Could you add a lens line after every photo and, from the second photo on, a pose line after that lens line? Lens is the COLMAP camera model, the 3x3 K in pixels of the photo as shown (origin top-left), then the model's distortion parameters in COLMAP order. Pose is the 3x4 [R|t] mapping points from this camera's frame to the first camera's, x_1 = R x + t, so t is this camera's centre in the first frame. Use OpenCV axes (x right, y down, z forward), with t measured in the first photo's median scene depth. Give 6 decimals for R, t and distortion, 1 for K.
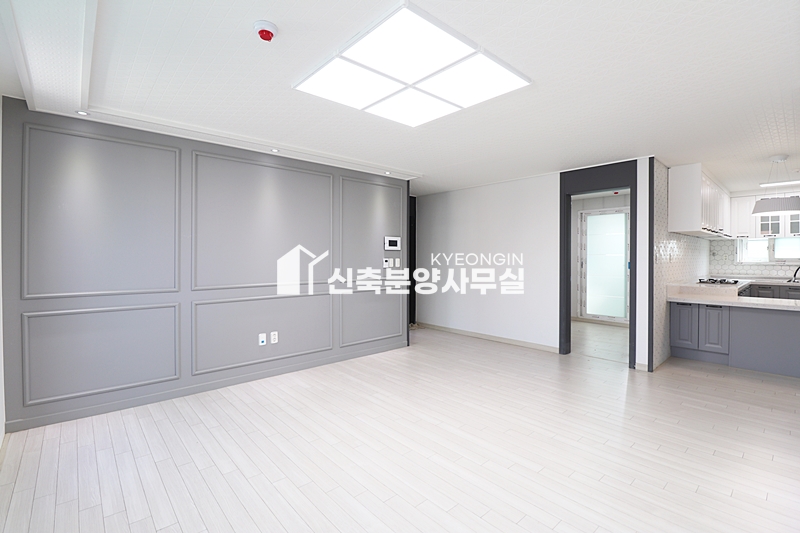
lens RADIAL K [[367.1, 0, 406.2], [0, 367.1, 268.5], [0, 0, 1]] dist [-0.007845, -0.008703]
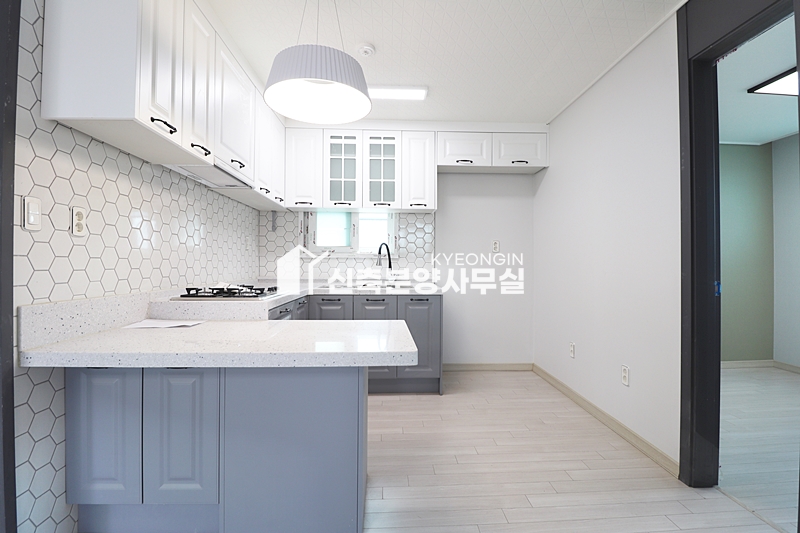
lens RADIAL K [[367.1, 0, 409.6], [0, 367.1, 262.0], [0, 0, 1]] dist [-0.007845, -0.008703]
pose [[0.637149, 0.019090, 0.770504, 0.601395], [0.007439, 0.999494, -0.030915, 0.013630], [-0.770705, 0.025429, 0.636685, 0.511178]]
